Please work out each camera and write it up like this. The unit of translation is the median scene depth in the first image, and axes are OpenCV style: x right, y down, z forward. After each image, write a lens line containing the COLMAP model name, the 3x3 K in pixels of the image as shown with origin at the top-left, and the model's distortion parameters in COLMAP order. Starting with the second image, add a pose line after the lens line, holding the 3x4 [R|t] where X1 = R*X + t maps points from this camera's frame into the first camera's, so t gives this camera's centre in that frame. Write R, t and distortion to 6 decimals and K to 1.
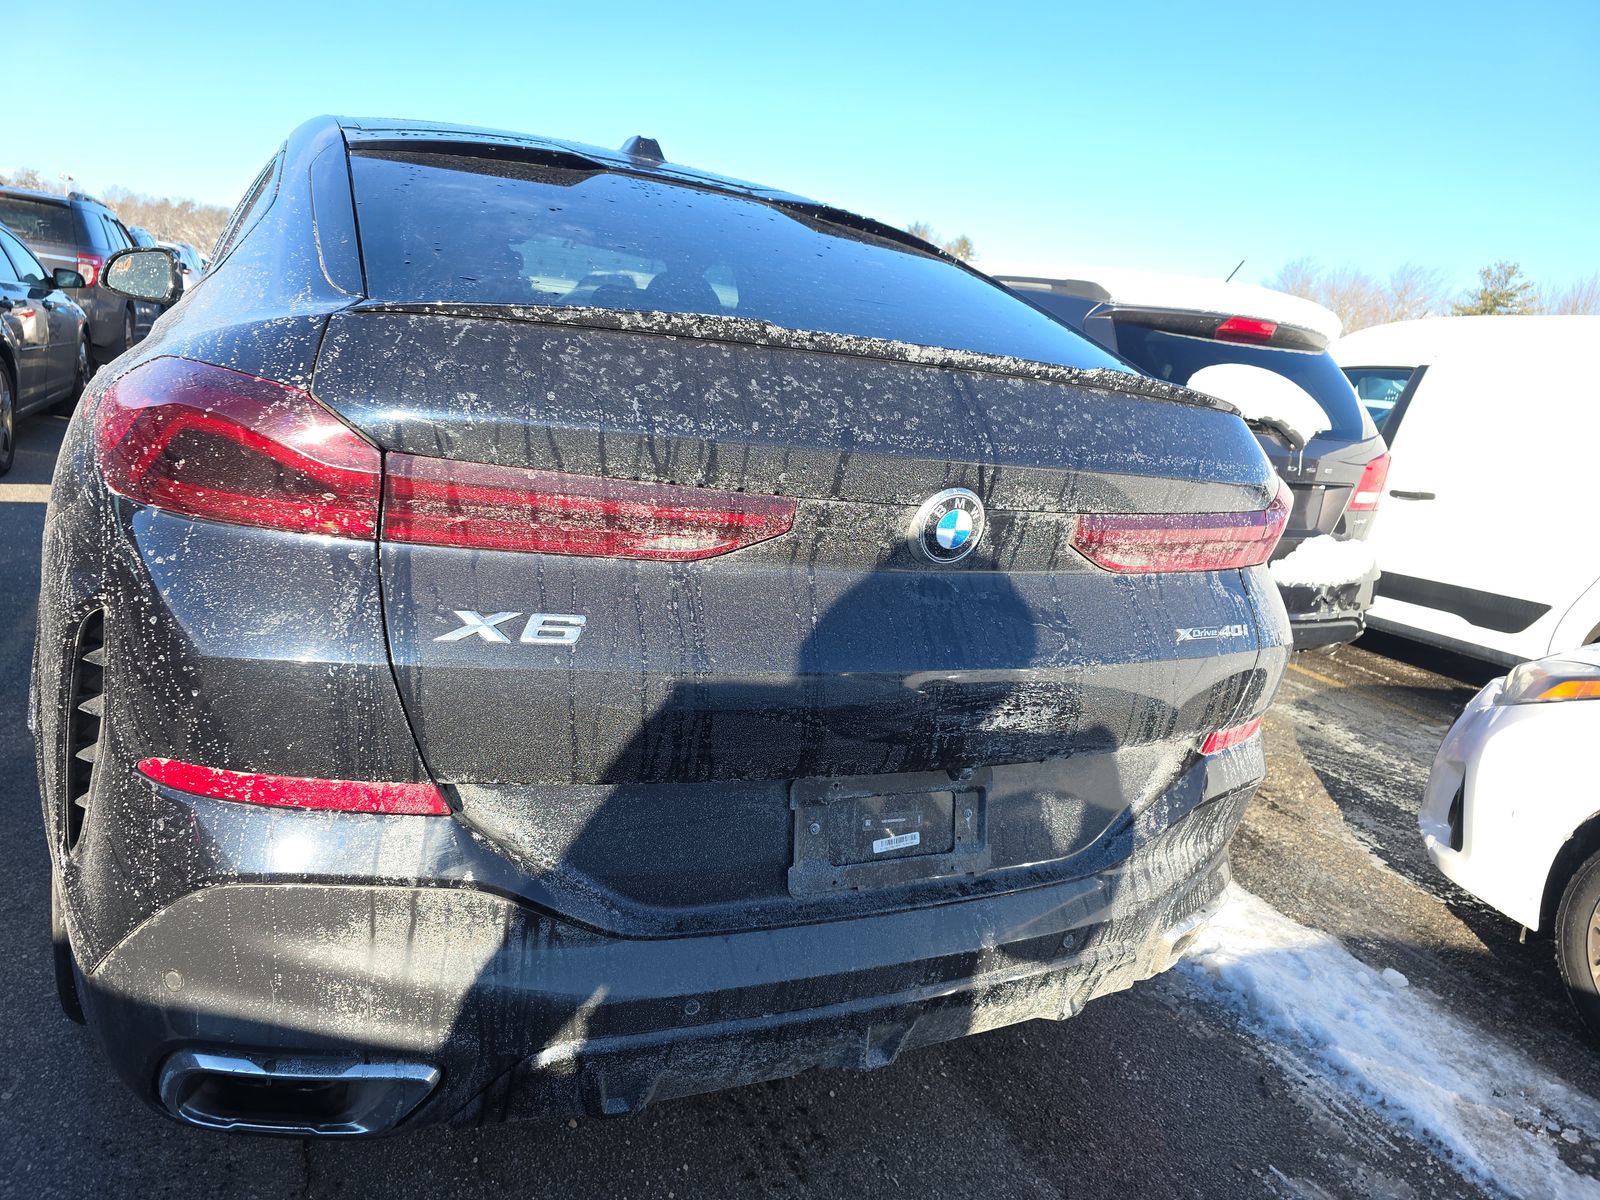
lens RADIAL K [[1090.1, 0, 836.3], [0, 1090.1, 677.7], [0, 0, 1]] dist [0.074064, -0.077924]
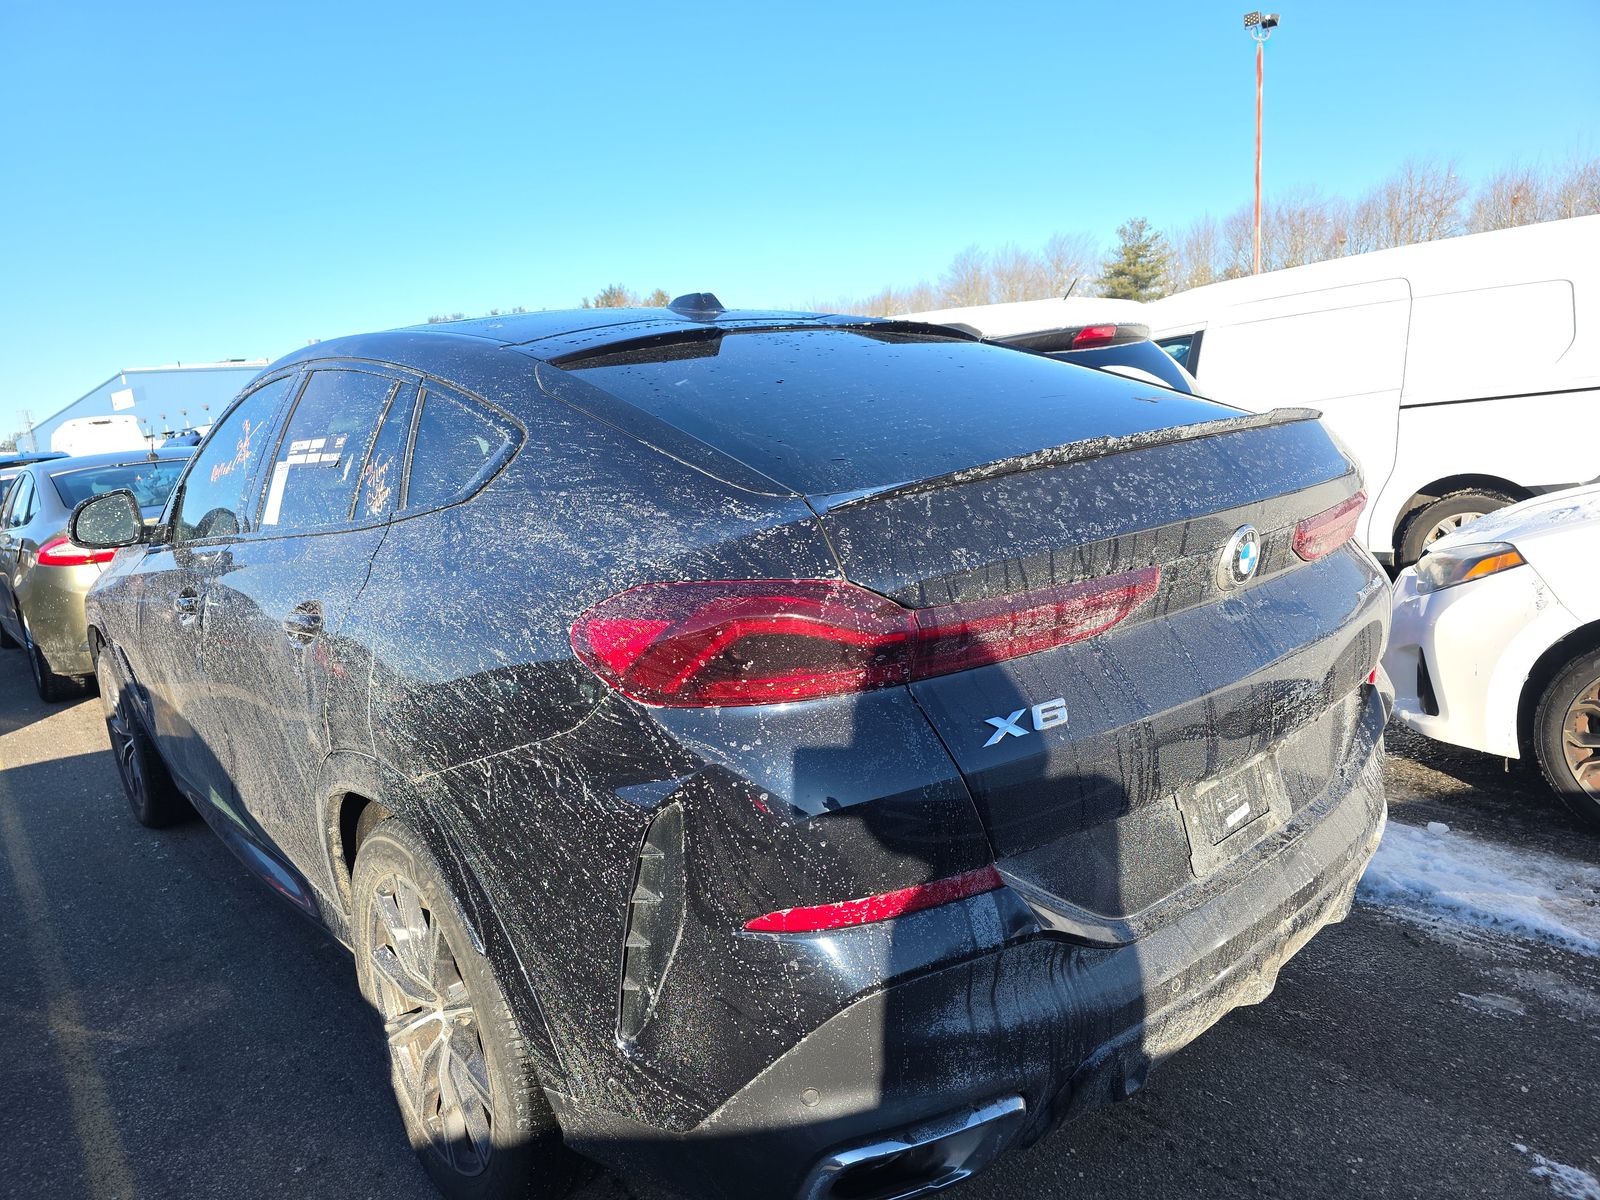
lens RADIAL K [[1090.1, 0, 836.3], [0, 1090.1, 677.7], [0, 0, 1]] dist [0.074064, -0.077924]
pose [[0.941856, -0.267166, 0.203786, -0.675427], [0.273613, 0.961833, -0.003607, -0.135426], [-0.195045, 0.059156, 0.979009, -0.156018]]
